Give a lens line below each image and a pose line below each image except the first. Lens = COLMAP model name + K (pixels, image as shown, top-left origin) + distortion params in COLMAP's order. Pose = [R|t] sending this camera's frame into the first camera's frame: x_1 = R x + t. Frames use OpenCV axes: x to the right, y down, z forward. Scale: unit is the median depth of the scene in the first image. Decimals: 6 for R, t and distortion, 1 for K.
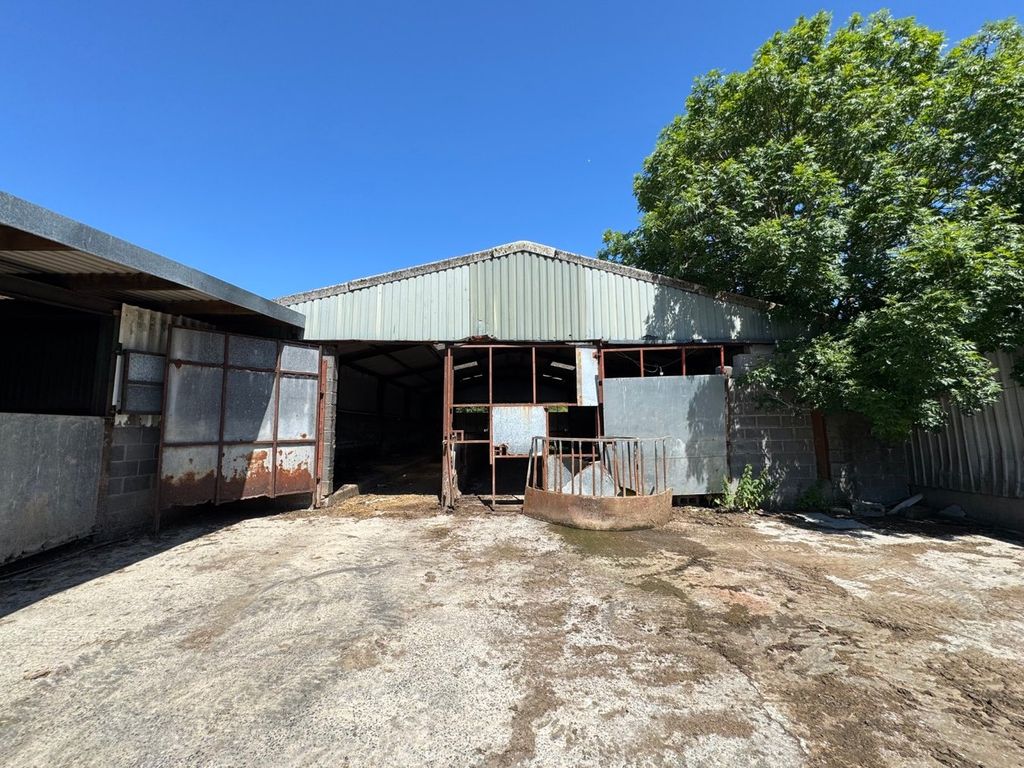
lens RADIAL K [[408.3, 0, 511.2], [0, 408.3, 380.9], [0, 0, 1]] dist [-0.003497, 0.000157]
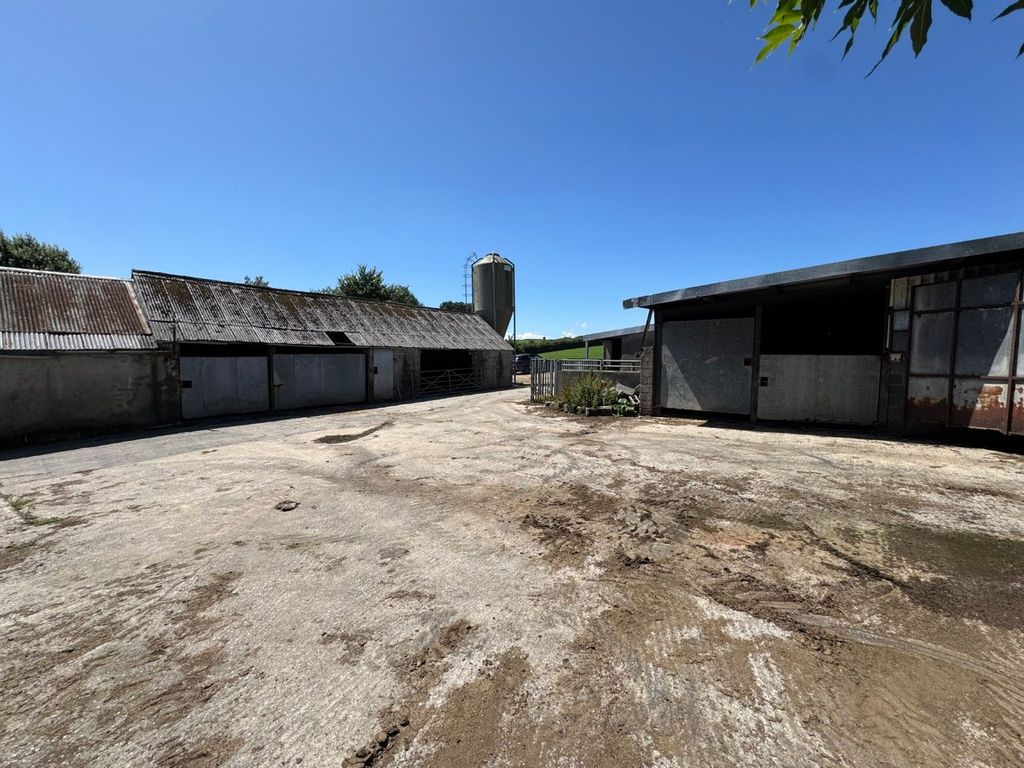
lens RADIAL K [[408.3, 0, 512.0], [0, 408.3, 383.9], [0, 0, 1]] dist [-0.003497, 0.000157]
pose [[-0.626100, 0.047573, -0.778290, 1.444820], [0.083446, 0.996493, -0.006218, 0.112005], [0.775265, -0.068838, -0.627874, 1.095443]]
